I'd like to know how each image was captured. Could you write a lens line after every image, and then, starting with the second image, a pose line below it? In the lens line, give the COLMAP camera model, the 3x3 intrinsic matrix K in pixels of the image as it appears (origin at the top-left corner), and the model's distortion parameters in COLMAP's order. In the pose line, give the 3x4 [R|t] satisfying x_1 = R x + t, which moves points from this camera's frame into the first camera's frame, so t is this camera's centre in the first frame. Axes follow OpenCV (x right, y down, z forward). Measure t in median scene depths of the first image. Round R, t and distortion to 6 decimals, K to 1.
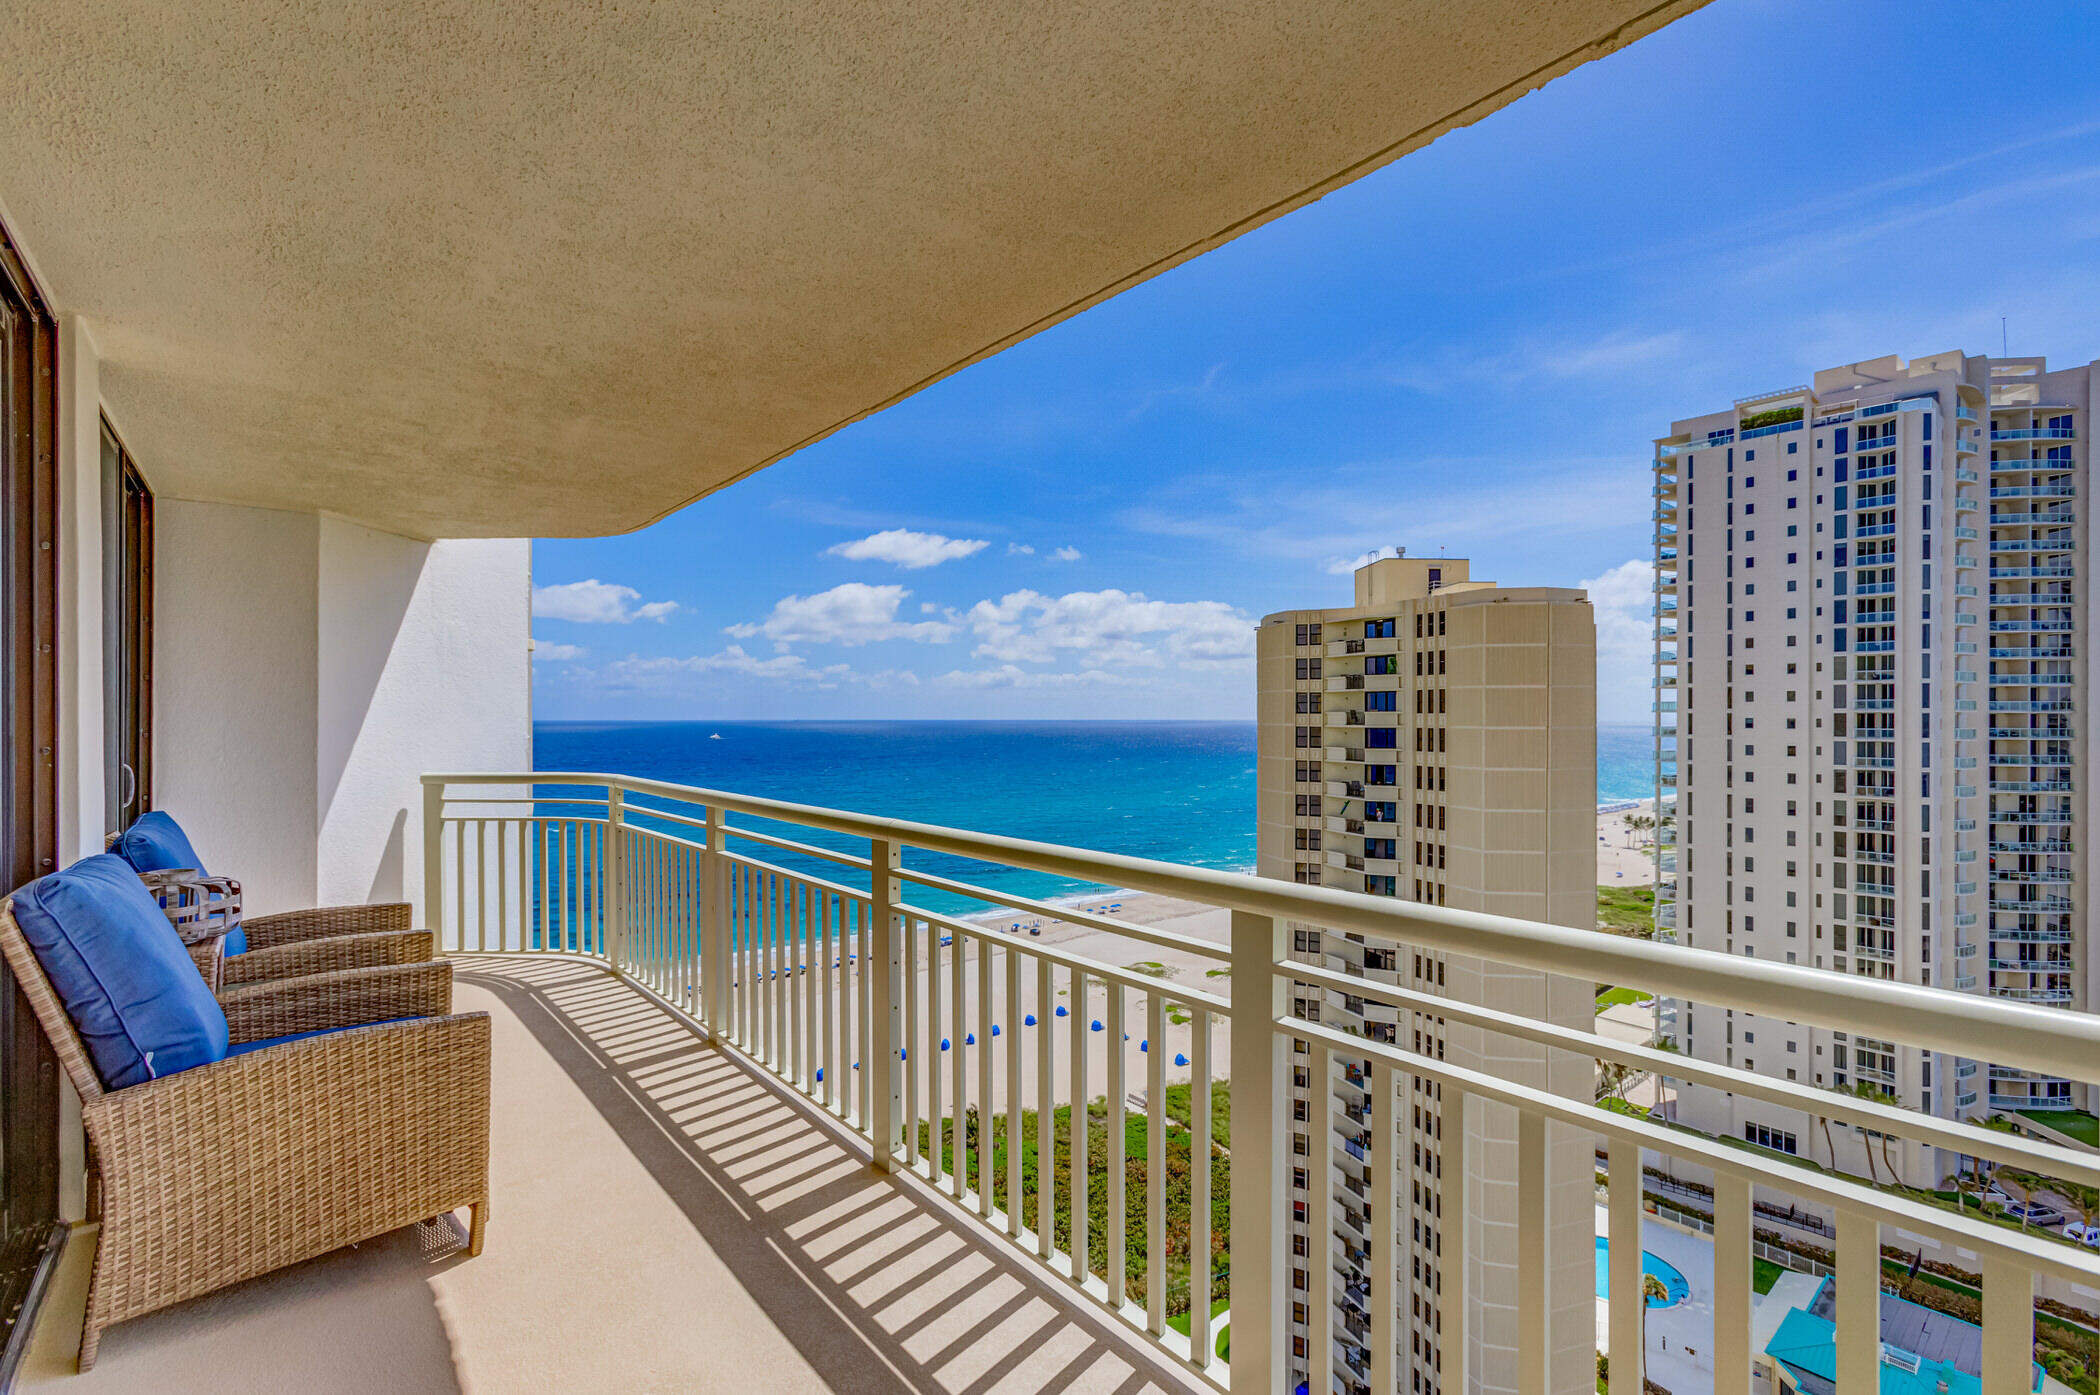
lens RADIAL K [[949.4, 0, 1046.2], [0, 949.4, 713.0], [0, 0, 1]] dist [-0.015518, 0.012559]
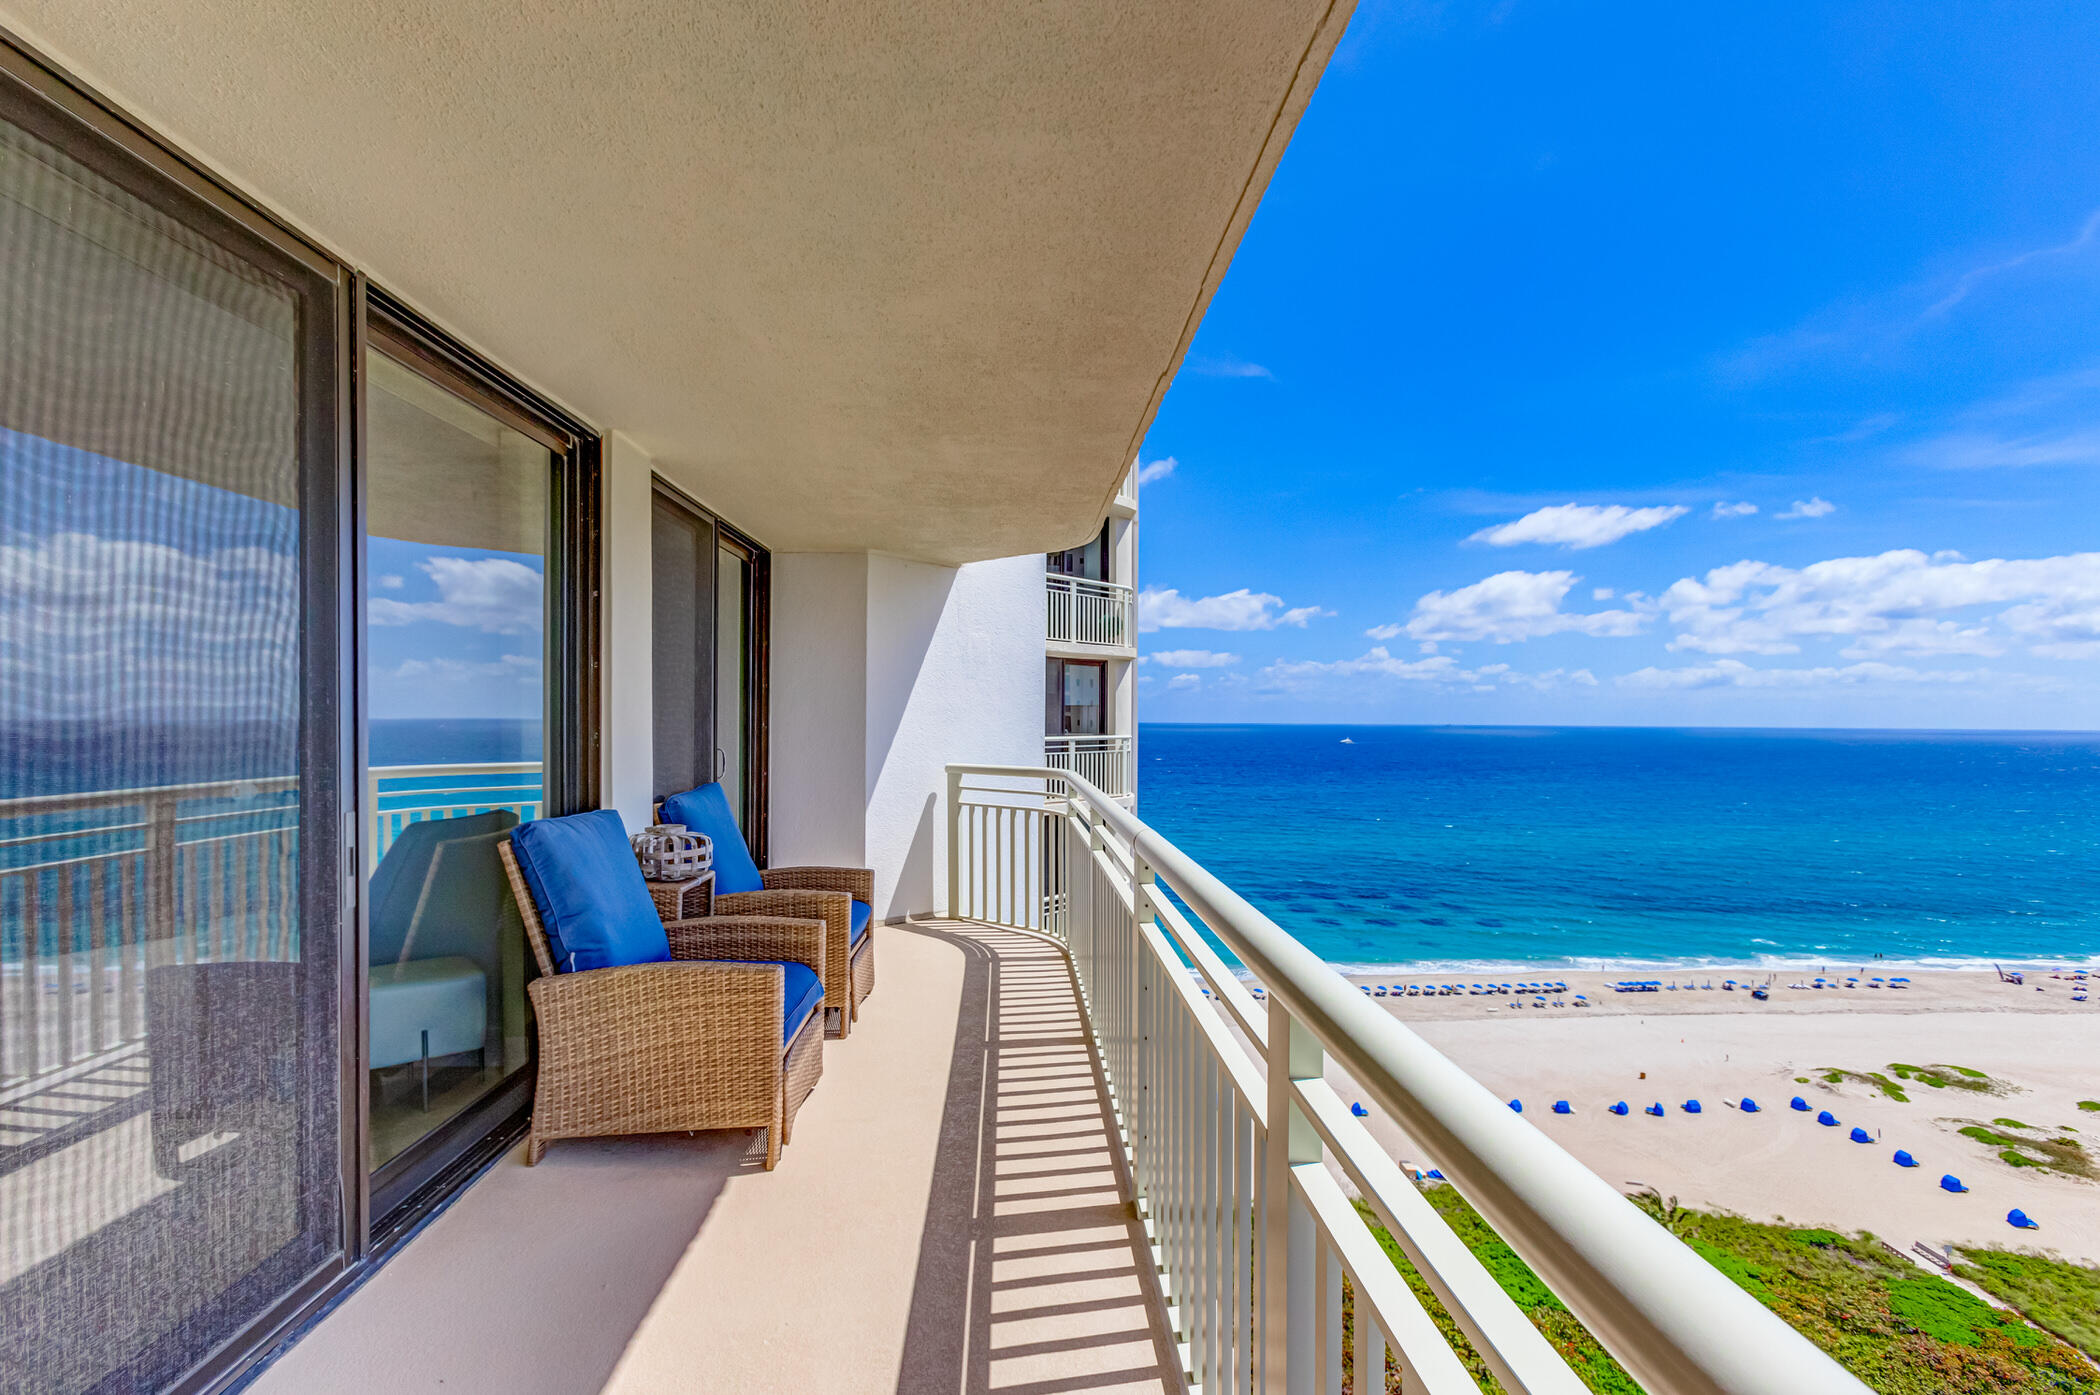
lens RADIAL K [[975.4, 0, 1131.1], [0, 975.4, 735.9], [0, 0, 1]] dist [0.010969, 0.000714]
pose [[0.786750, 0.017797, -0.617015, 0.084799], [-0.006970, 0.999777, 0.019950, 0.000968], [0.617232, -0.011395, 0.786698, 0.056041]]
